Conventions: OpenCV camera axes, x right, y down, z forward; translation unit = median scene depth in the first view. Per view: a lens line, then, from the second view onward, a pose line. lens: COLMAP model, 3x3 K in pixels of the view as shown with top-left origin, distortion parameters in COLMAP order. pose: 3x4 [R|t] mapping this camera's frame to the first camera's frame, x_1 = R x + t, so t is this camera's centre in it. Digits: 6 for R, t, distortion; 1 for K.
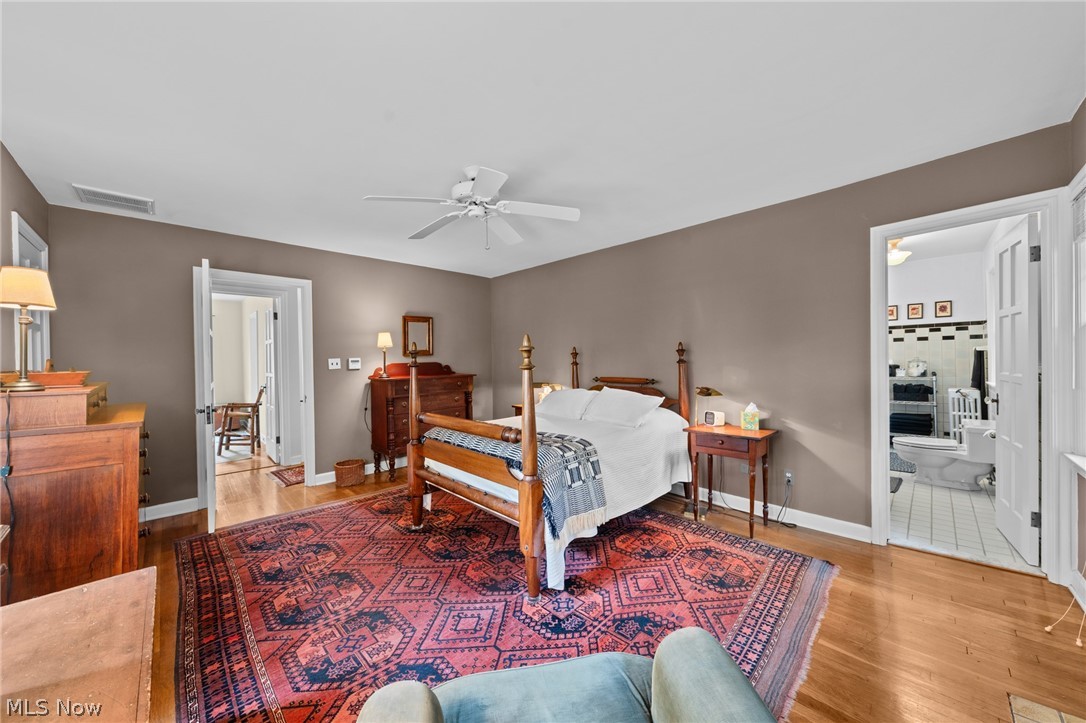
lens RADIAL K [[387.1, 0, 546.9], [0, 387.1, 360.8], [0, 0, 1]] dist [-0.000849, -0.000037]
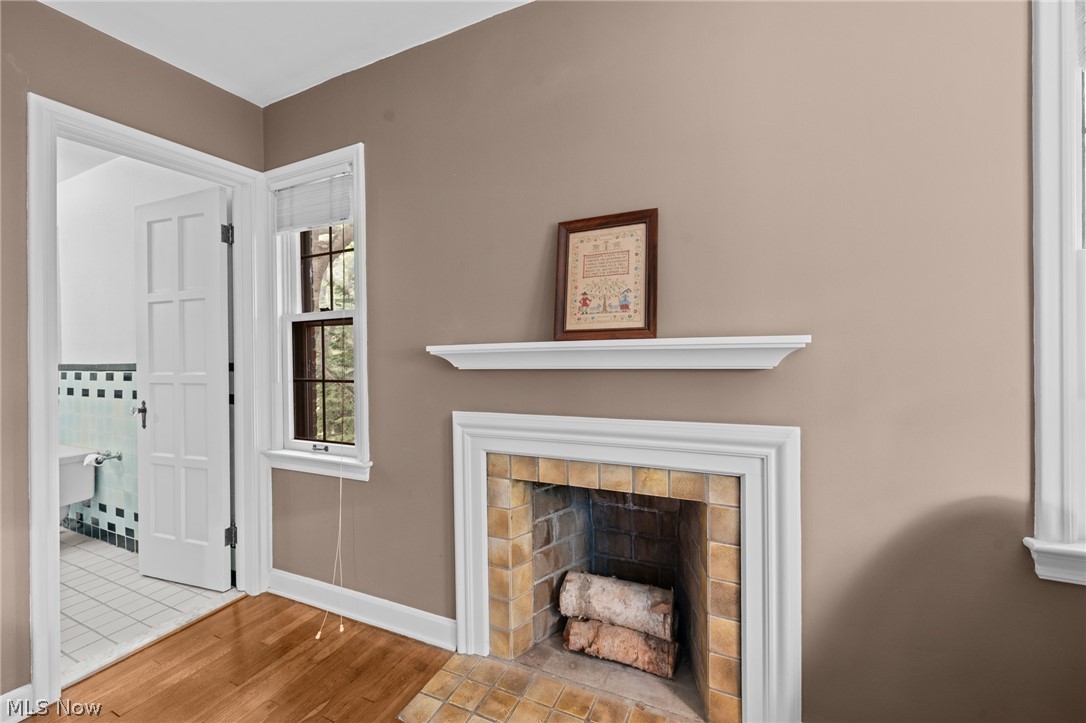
lens RADIAL K [[437.5, 0, 546.3], [0, 437.5, 359.3], [0, 0, 1]] dist [0.001347, 0.000114]
pose [[-0.344041, 0.010003, 0.938901, 0.079160], [0.019685, 0.999800, -0.003439, 0.025397], [-0.938748, 0.017300, -0.344169, 0.675449]]
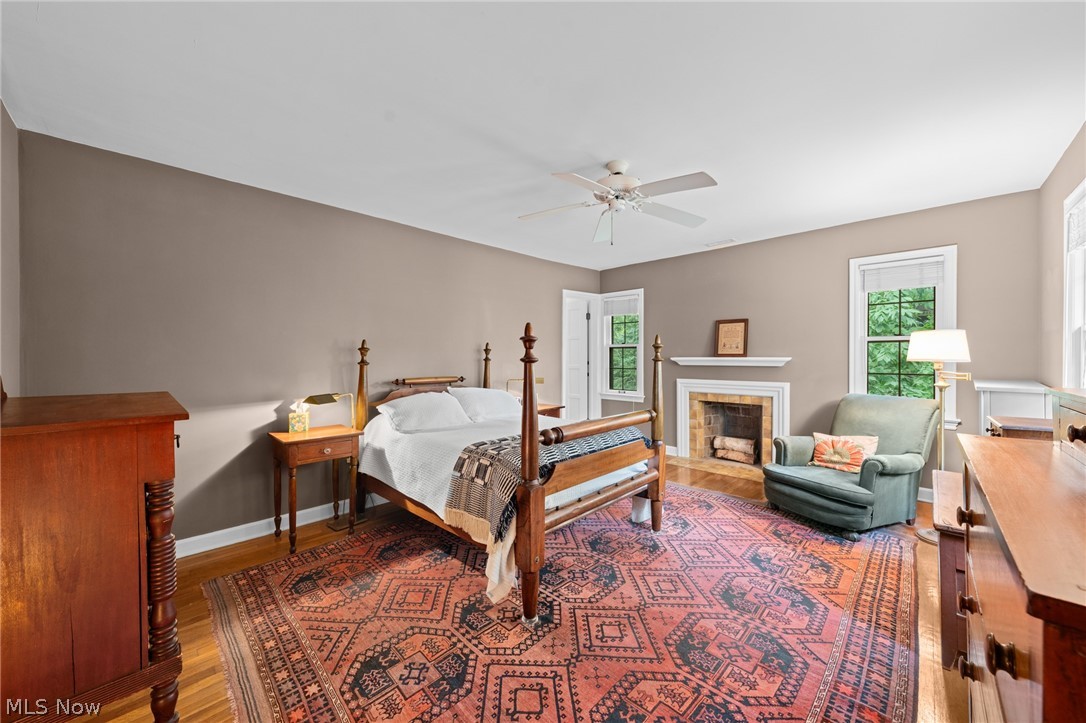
lens RADIAL K [[387.1, 0, 548.4], [0, 387.1, 358.3], [0, 0, 1]] dist [-0.000849, -0.000037]
pose [[-0.014565, 0.007919, 0.999863, -1.336899], [0.005062, 0.999956, -0.007846, 0.011918], [-0.999881, 0.004947, -0.014604, 1.344826]]
